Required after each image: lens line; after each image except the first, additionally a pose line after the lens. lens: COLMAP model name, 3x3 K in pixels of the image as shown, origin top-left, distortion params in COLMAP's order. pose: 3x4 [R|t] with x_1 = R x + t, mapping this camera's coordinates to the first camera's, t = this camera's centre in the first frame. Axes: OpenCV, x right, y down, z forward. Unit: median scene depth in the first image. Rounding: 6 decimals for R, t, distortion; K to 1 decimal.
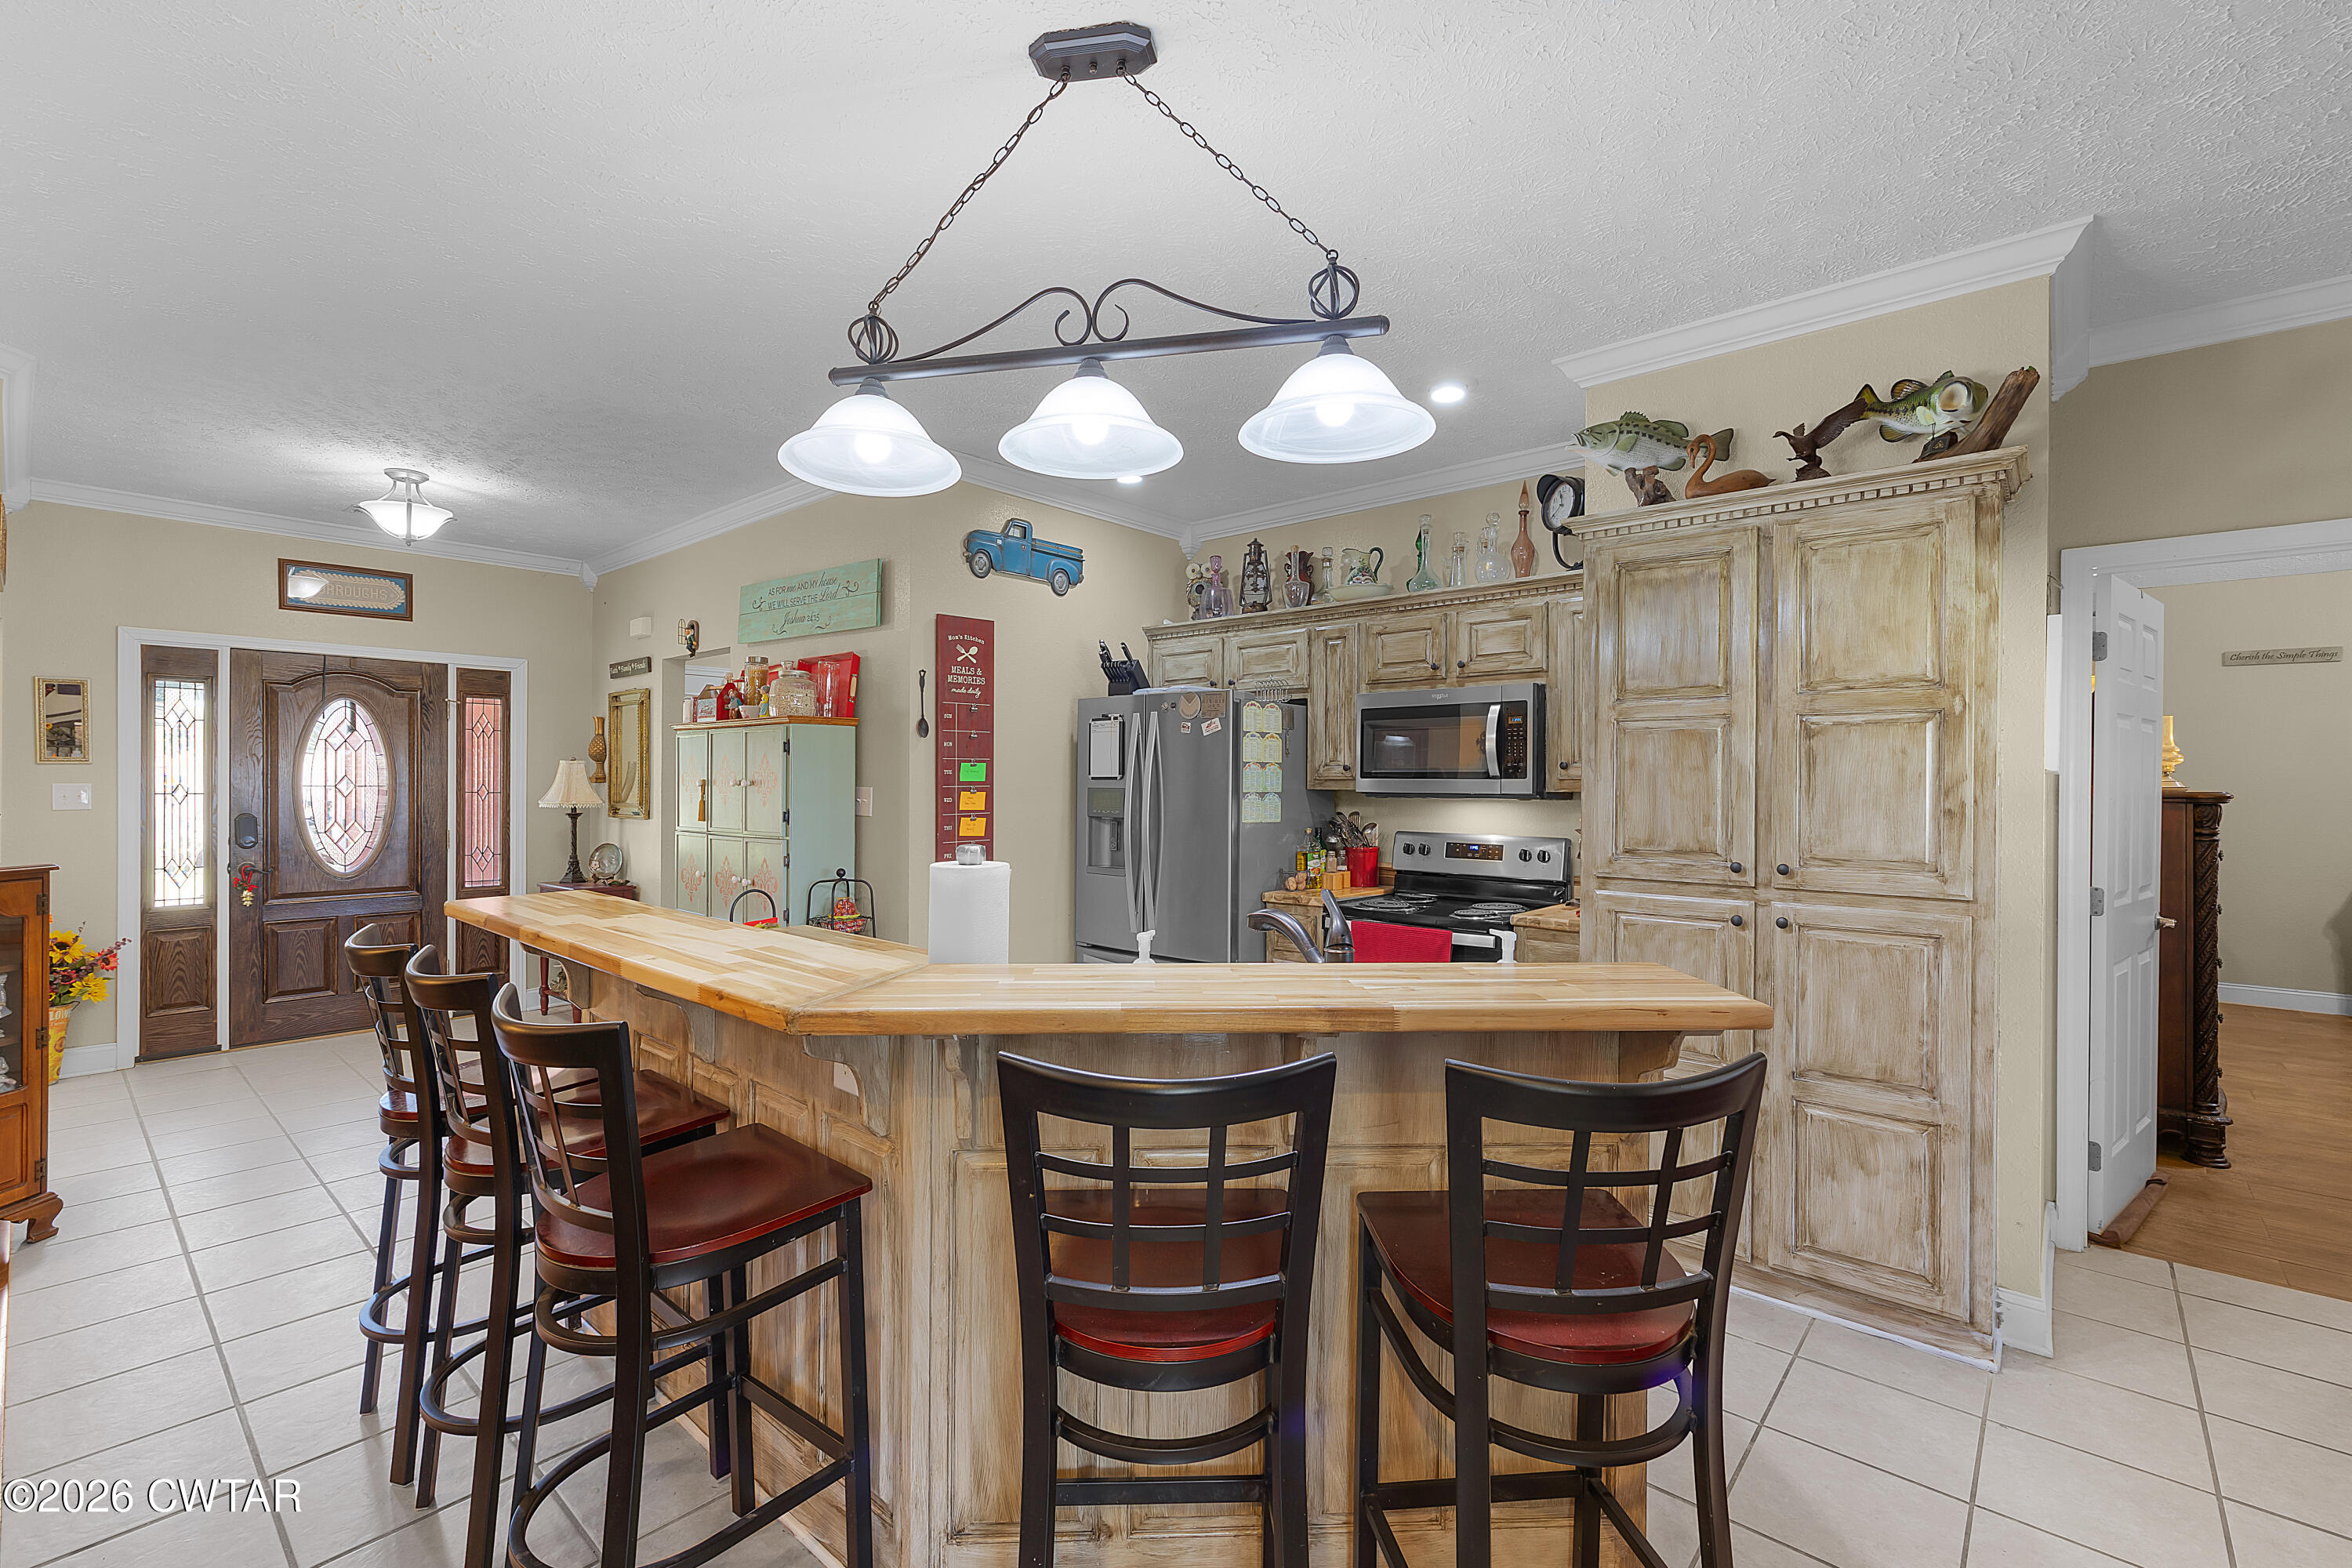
lens RADIAL K [[1020.0, 0, 1180.3], [0, 1020.0, 788.0], [0, 0, 1]] dist [0.003775, 0.000256]
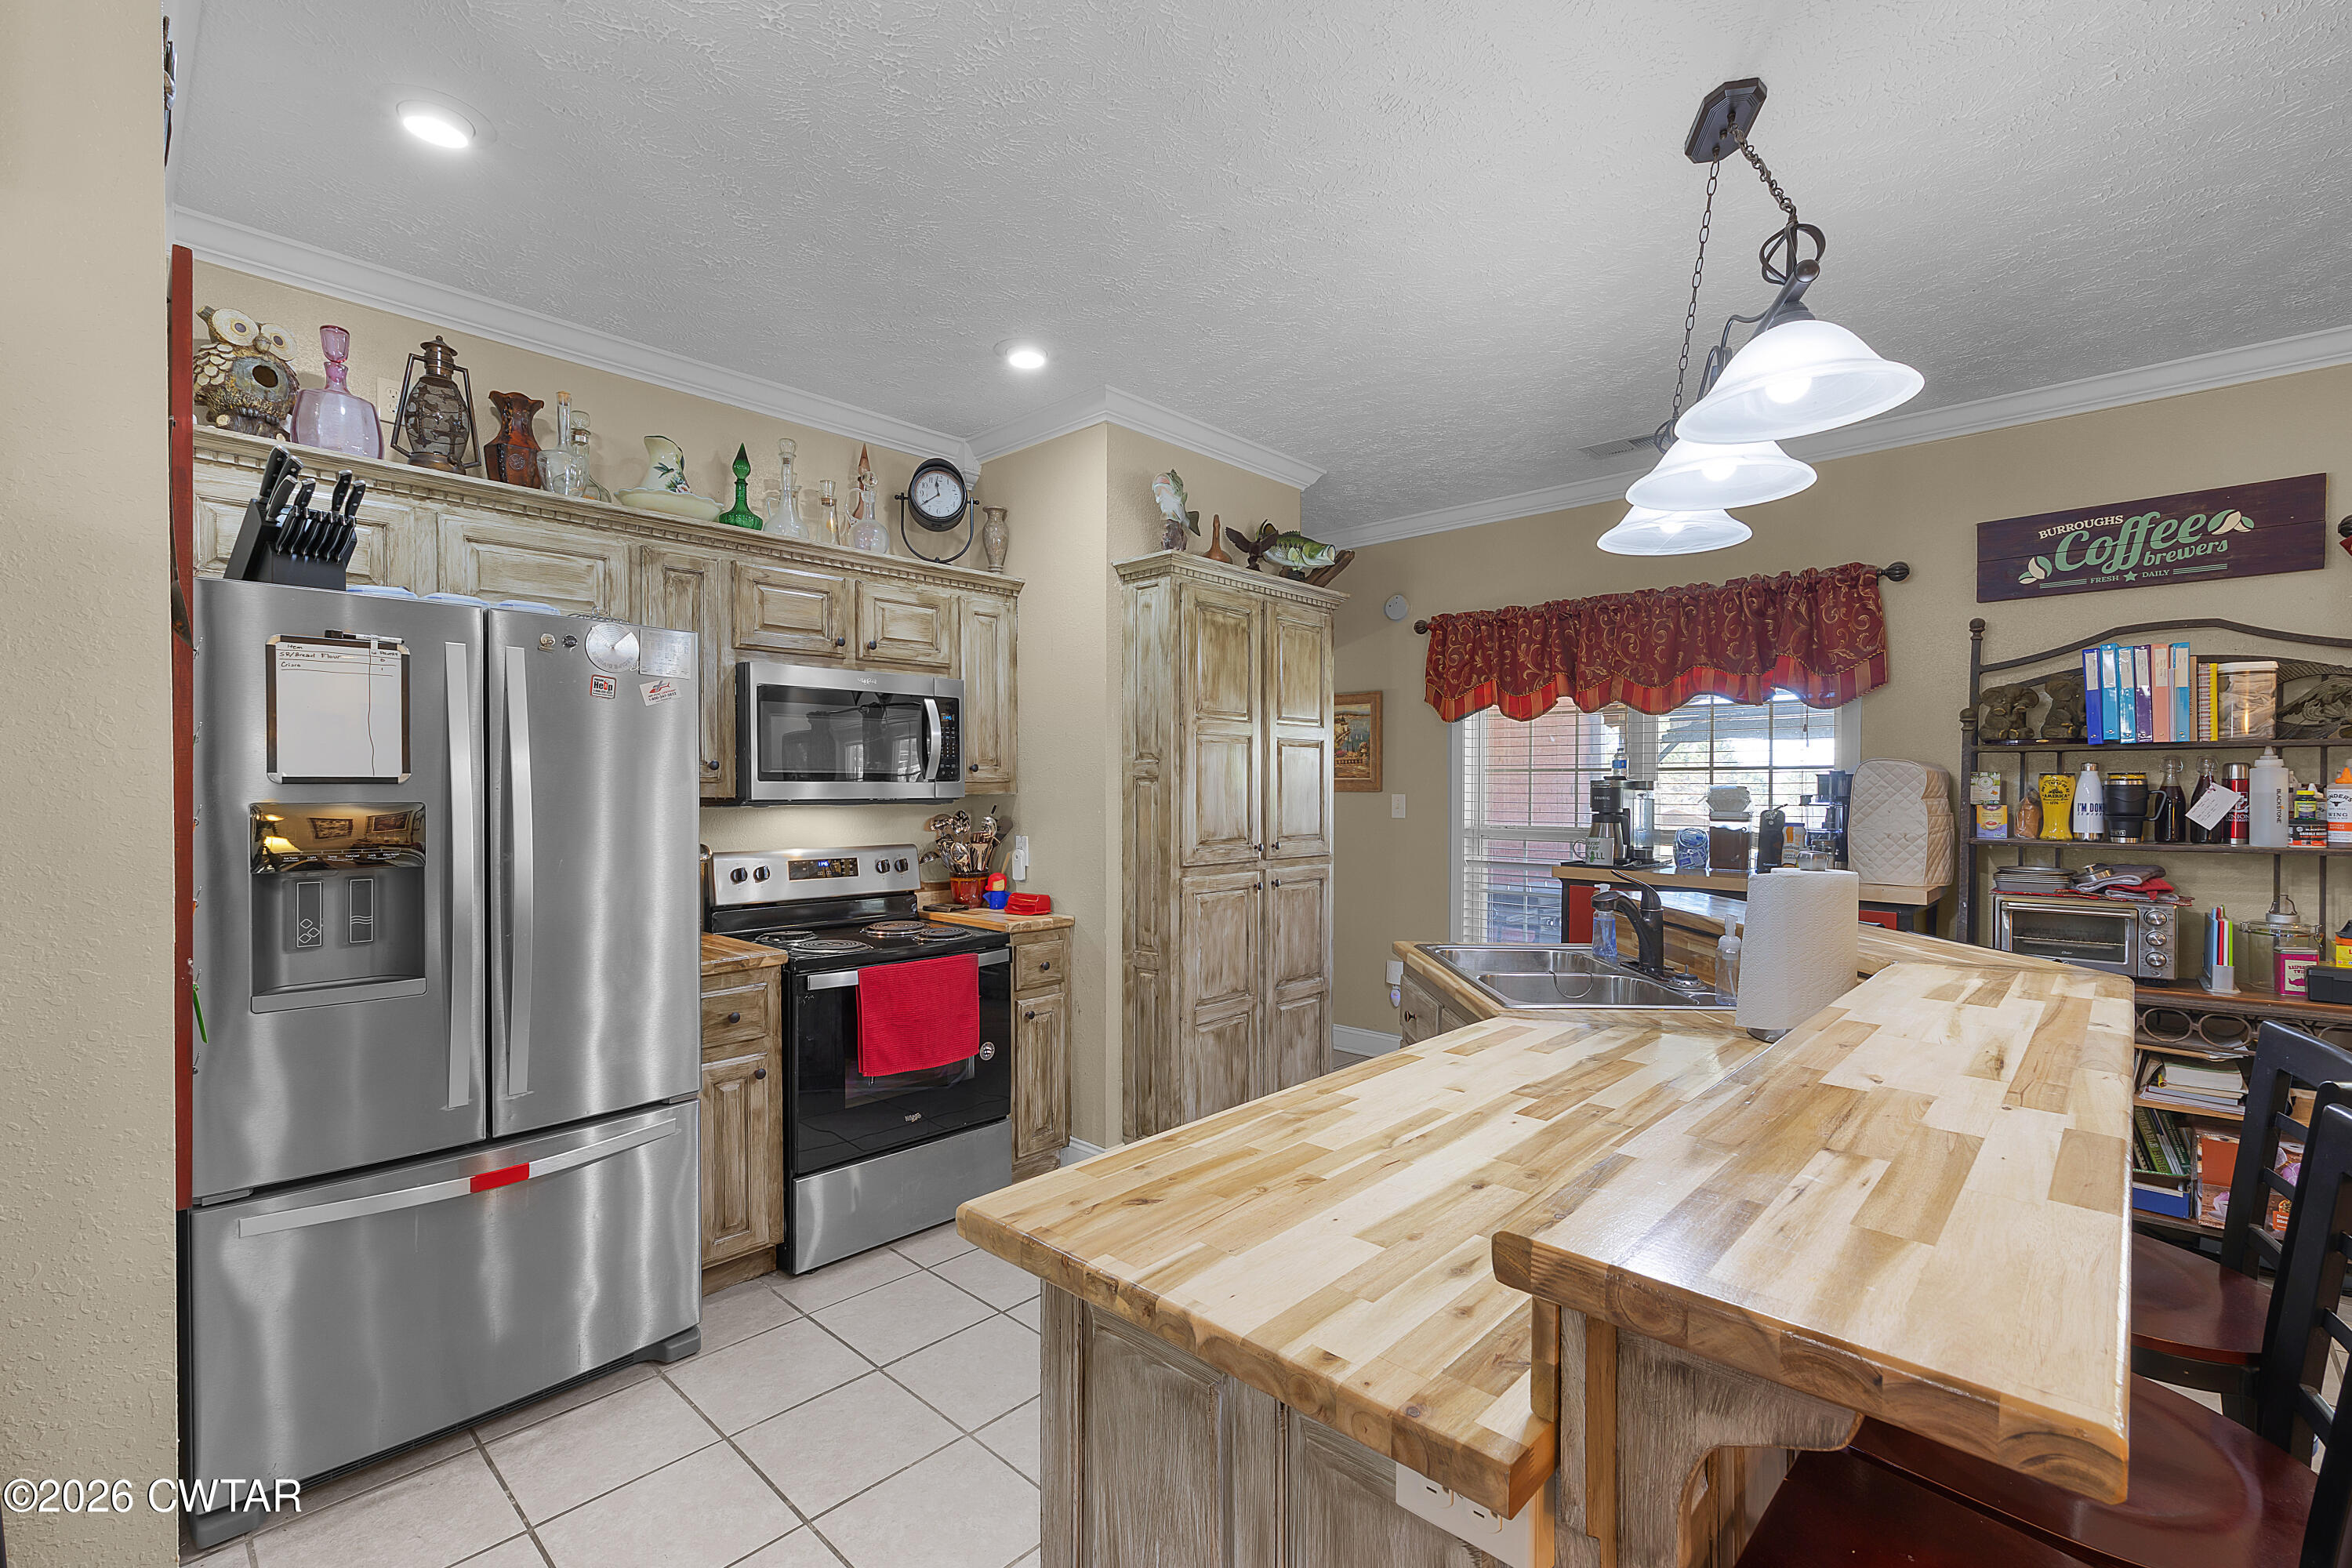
lens RADIAL K [[1020.0, 0, 1180.3], [0, 1020.0, 788.0], [0, 0, 1]] dist [0.003775, 0.000256]
pose [[0.033769, -0.009844, 0.999381, -0.332879], [0.004270, 0.999944, 0.009706, -0.006329], [-0.999421, 0.003940, 0.033809, 0.428626]]
